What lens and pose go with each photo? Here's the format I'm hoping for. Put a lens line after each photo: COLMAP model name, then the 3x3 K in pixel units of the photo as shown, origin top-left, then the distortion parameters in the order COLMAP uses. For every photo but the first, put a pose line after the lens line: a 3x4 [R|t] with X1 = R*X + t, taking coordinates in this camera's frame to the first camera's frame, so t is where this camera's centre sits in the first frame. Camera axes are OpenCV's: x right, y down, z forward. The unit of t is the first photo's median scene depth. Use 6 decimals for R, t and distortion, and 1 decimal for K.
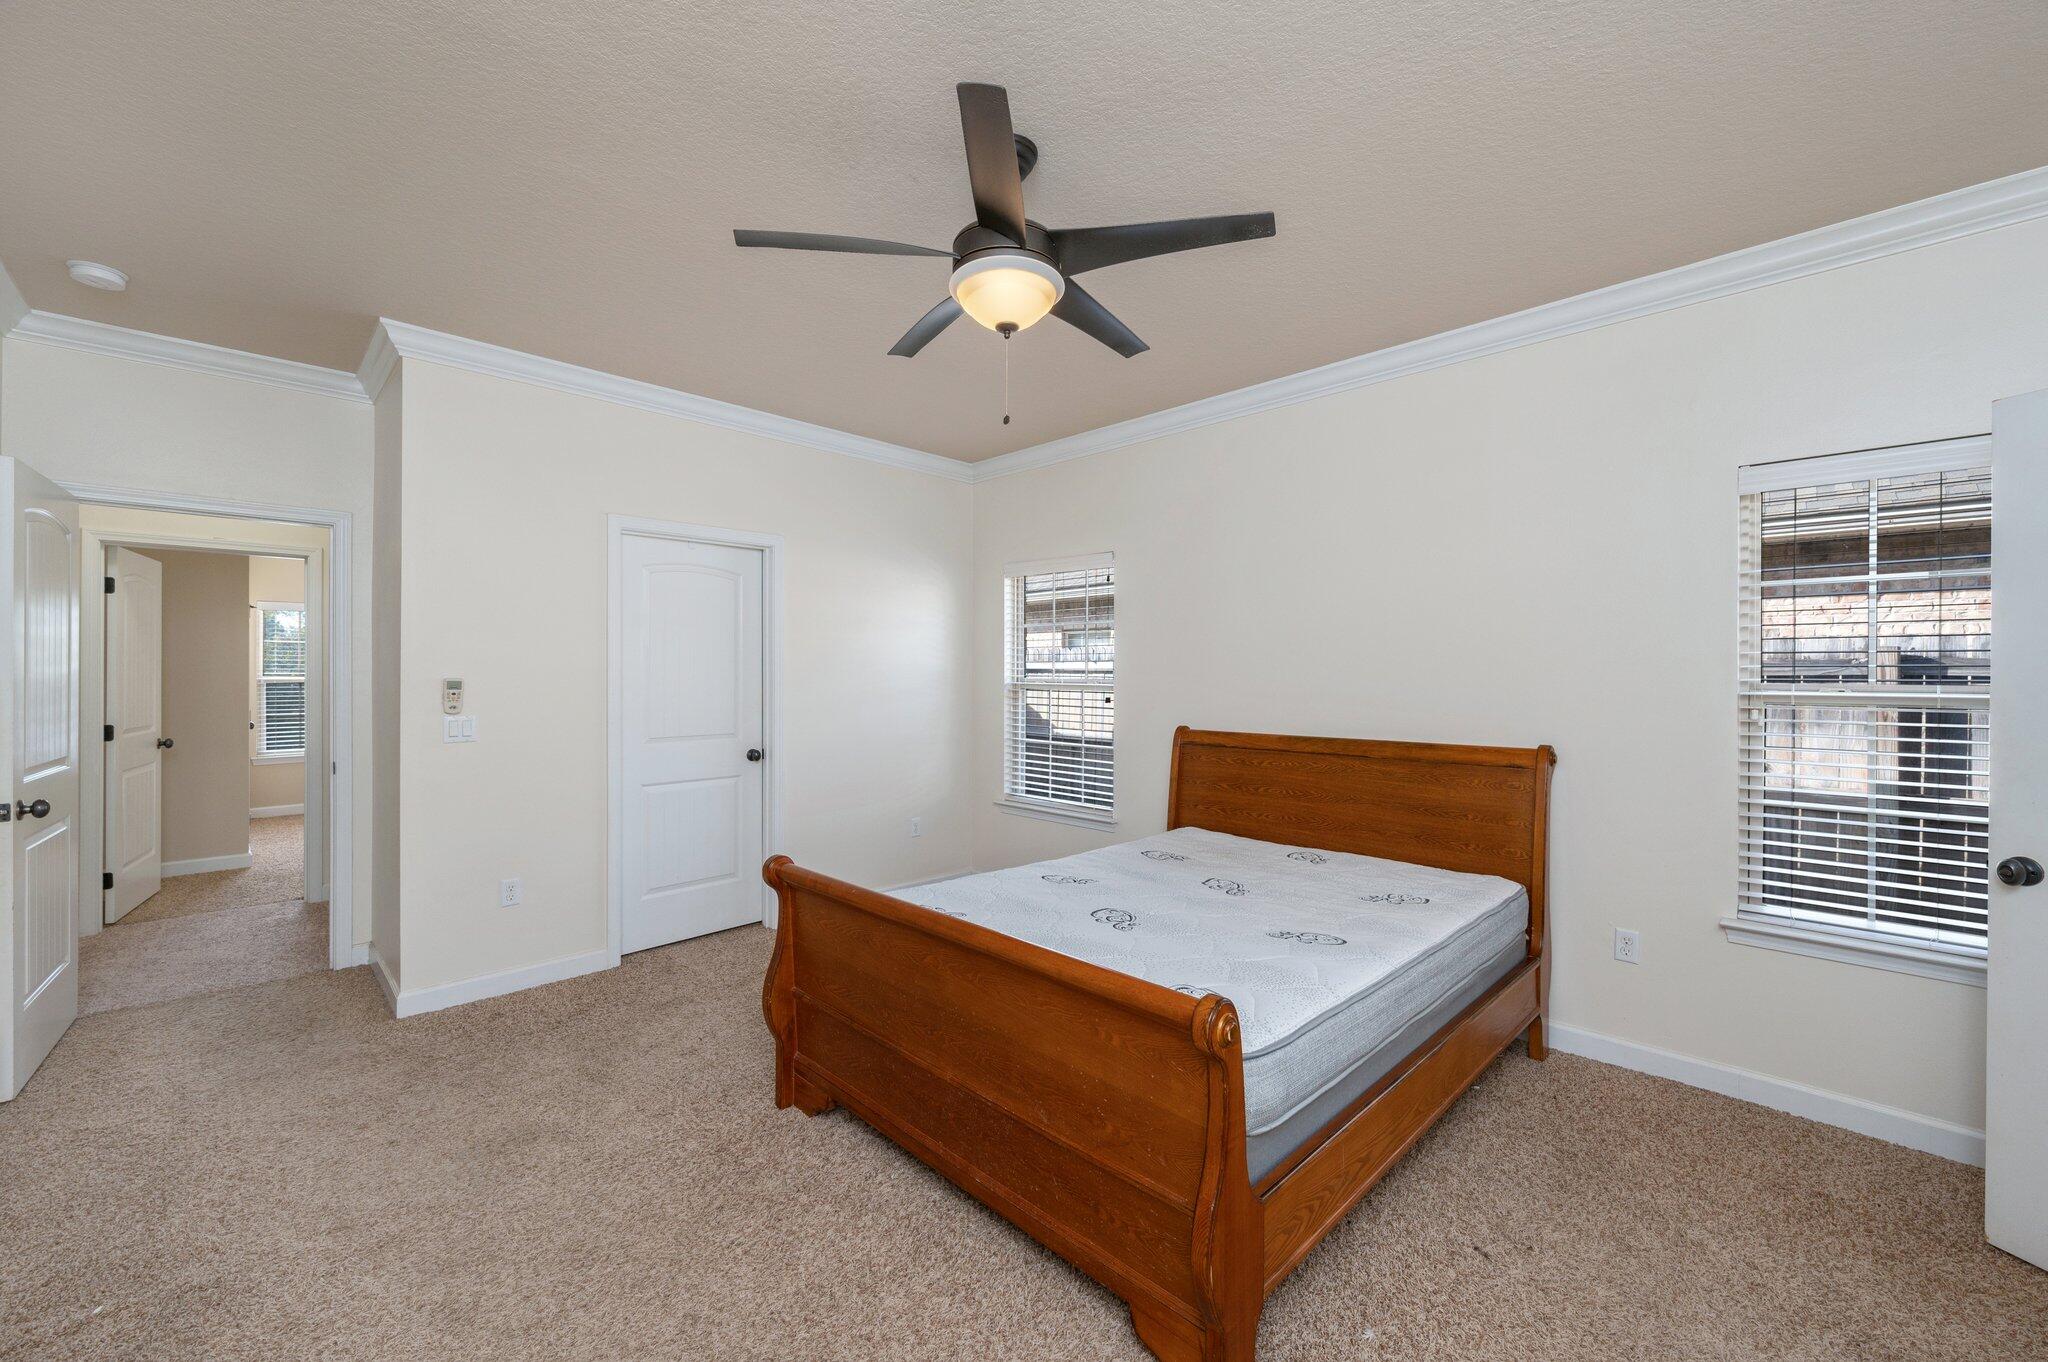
lens RADIAL K [[813.2, 0, 1030.5], [0, 813.2, 686.1], [0, 0, 1]] dist [0.000308, 0.000504]
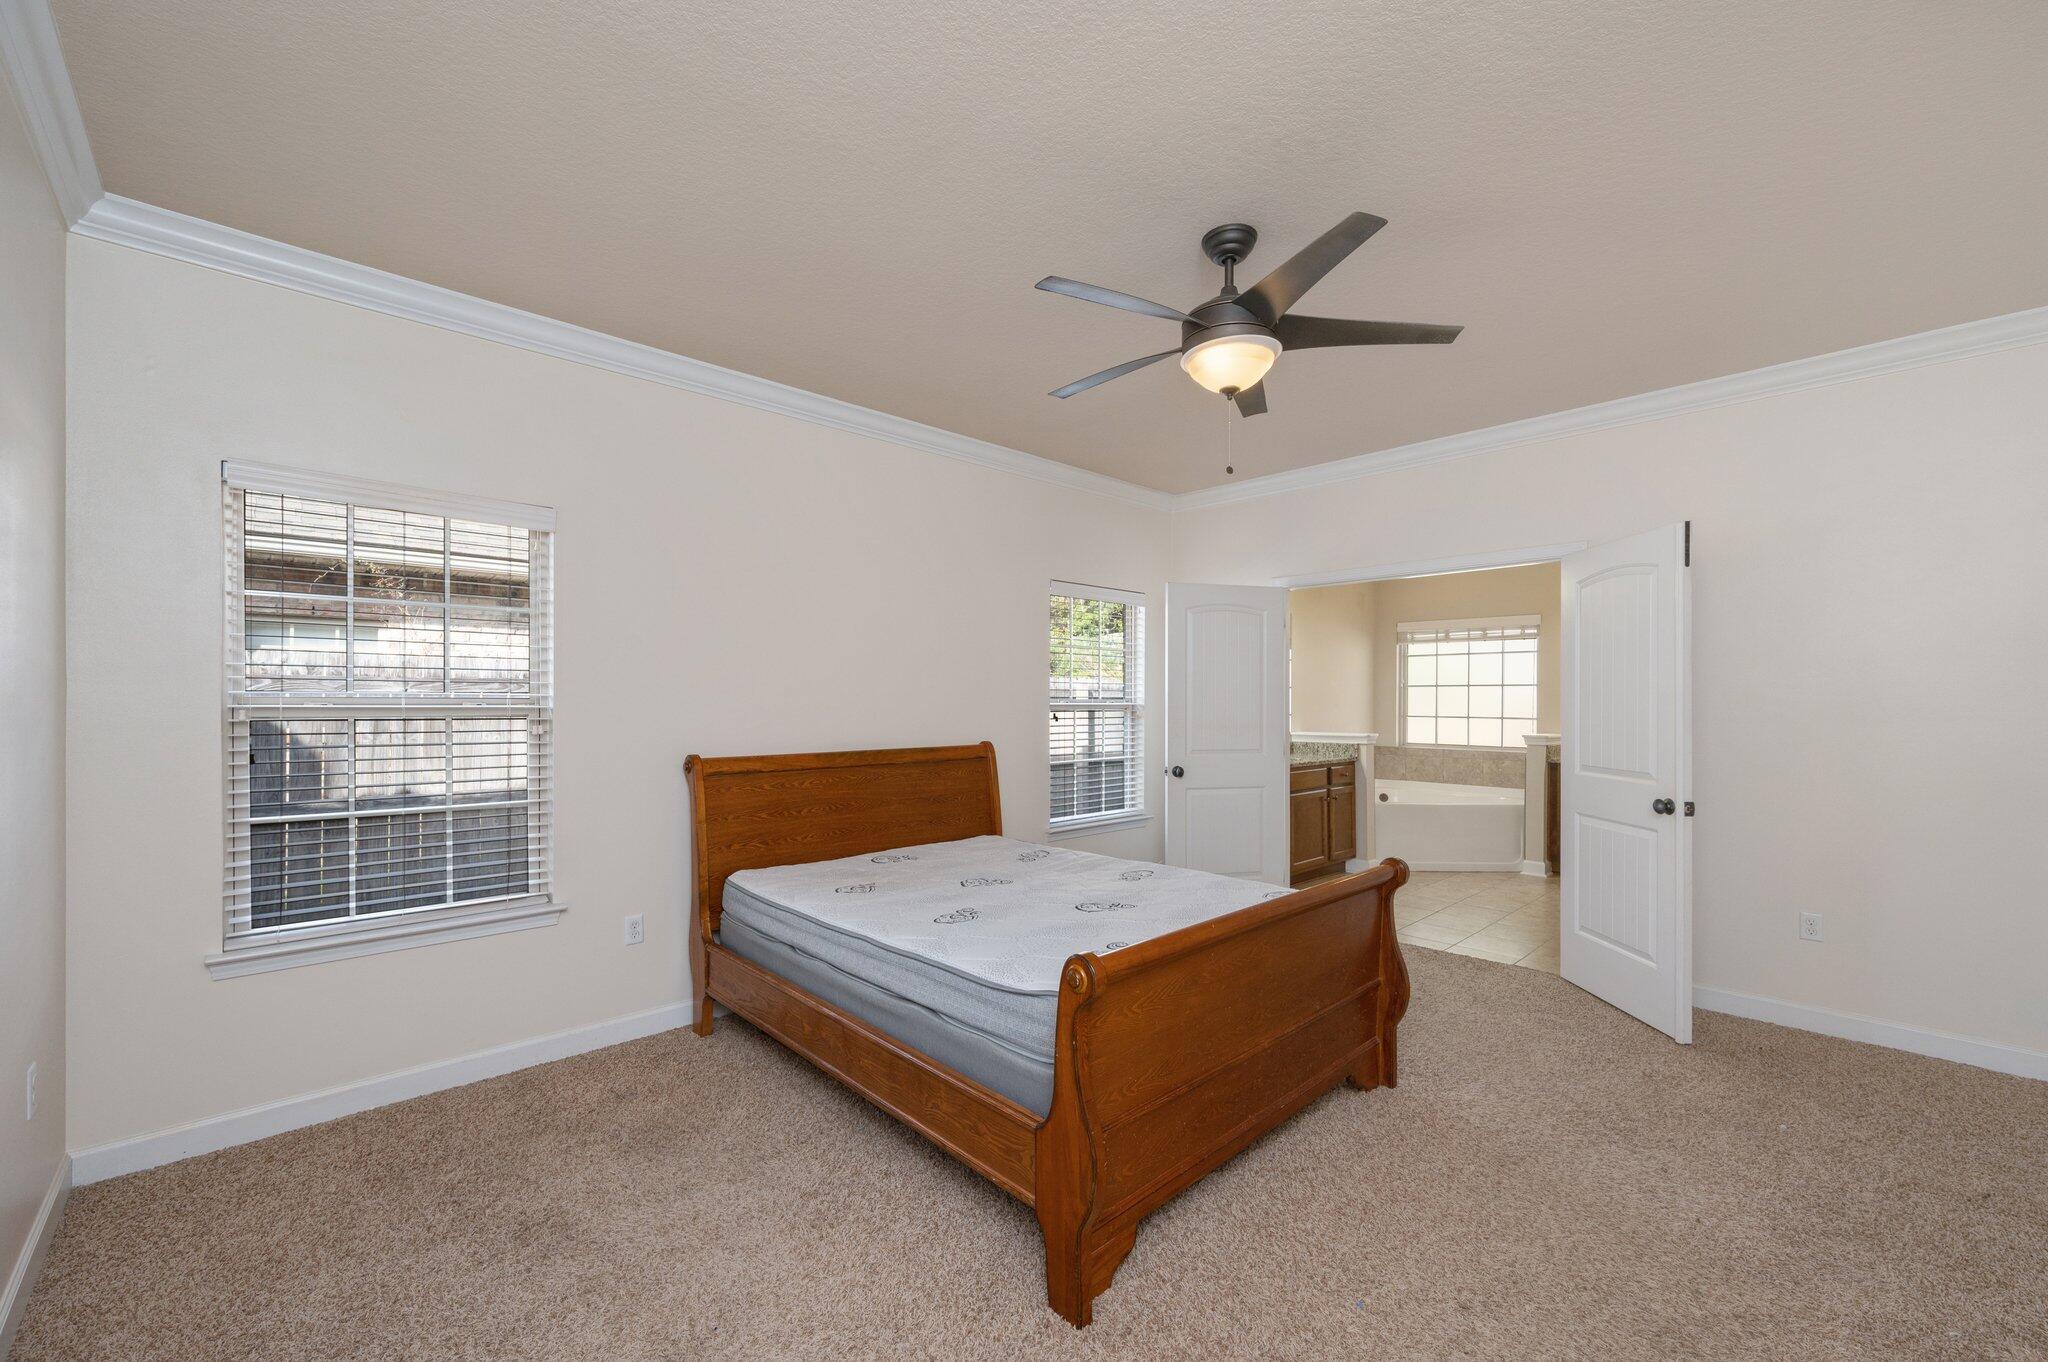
lens RADIAL K [[813.2, 0, 1030.5], [0, 813.2, 678.8], [0, 0, 1]] dist [0.000308, 0.000504]
pose [[0.034272, 0.018868, 0.999234, -0.670885], [0.009563, 0.999770, -0.019207, -0.010190], [-0.999367, 0.010214, 0.034083, 0.676507]]
